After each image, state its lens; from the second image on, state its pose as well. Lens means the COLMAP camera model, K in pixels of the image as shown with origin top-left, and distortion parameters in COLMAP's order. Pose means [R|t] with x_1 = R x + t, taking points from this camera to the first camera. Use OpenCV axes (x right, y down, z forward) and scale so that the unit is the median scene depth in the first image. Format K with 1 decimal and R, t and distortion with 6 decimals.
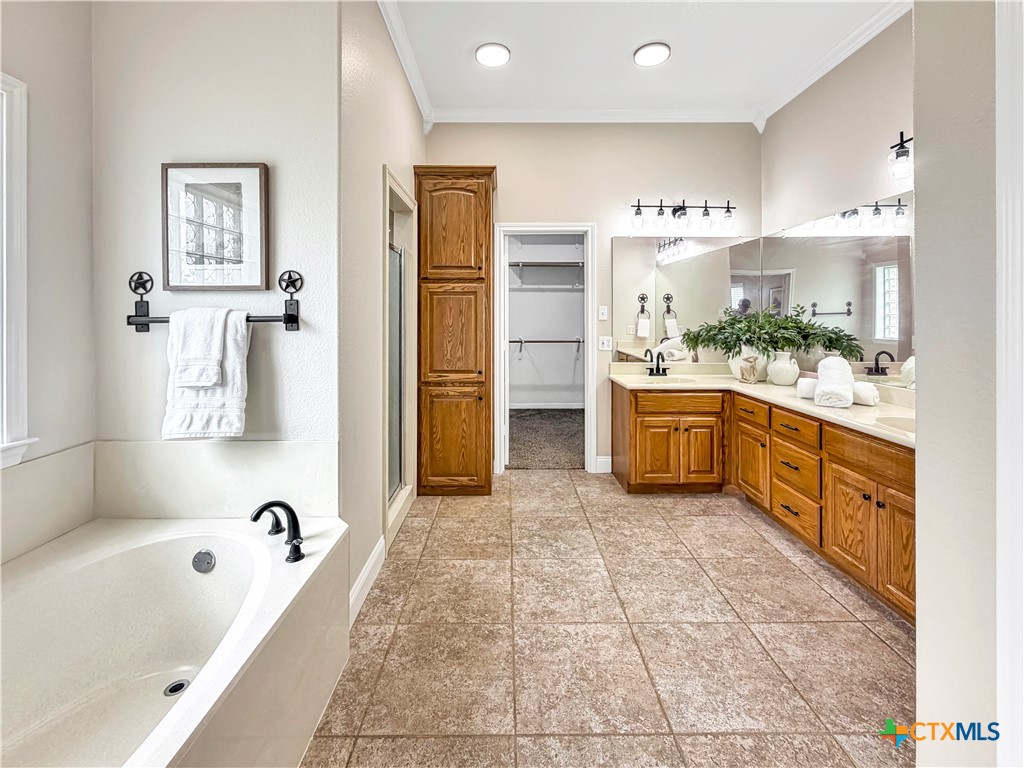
lens RADIAL K [[433.3, 0, 492.0], [0, 433.3, 313.6], [0, 0, 1]] dist [0.001666, 0.000041]
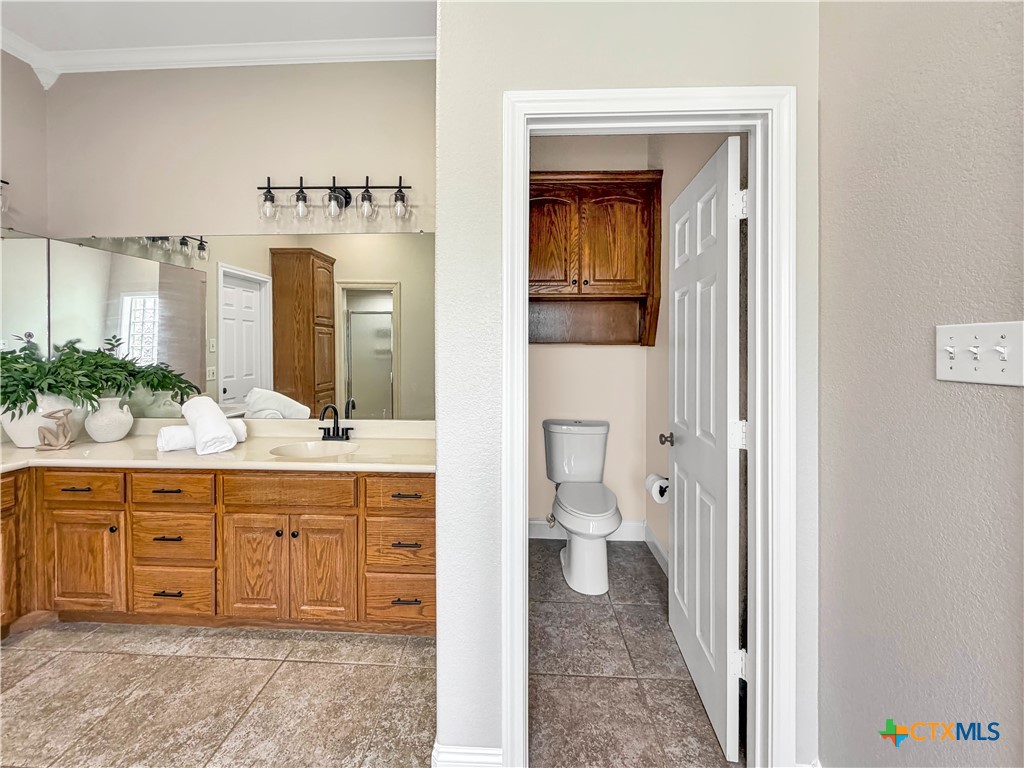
lens RADIAL K [[437.1, 0, 496.5], [0, 437.1, 347.9], [0, 0, 1]] dist [-0.001544, 0.000084]
pose [[0.023069, -0.004662, 0.999723, -0.101910], [-0.007008, 0.999964, 0.004824, -0.010208], [-0.999709, -0.007118, 0.023035, 0.379866]]
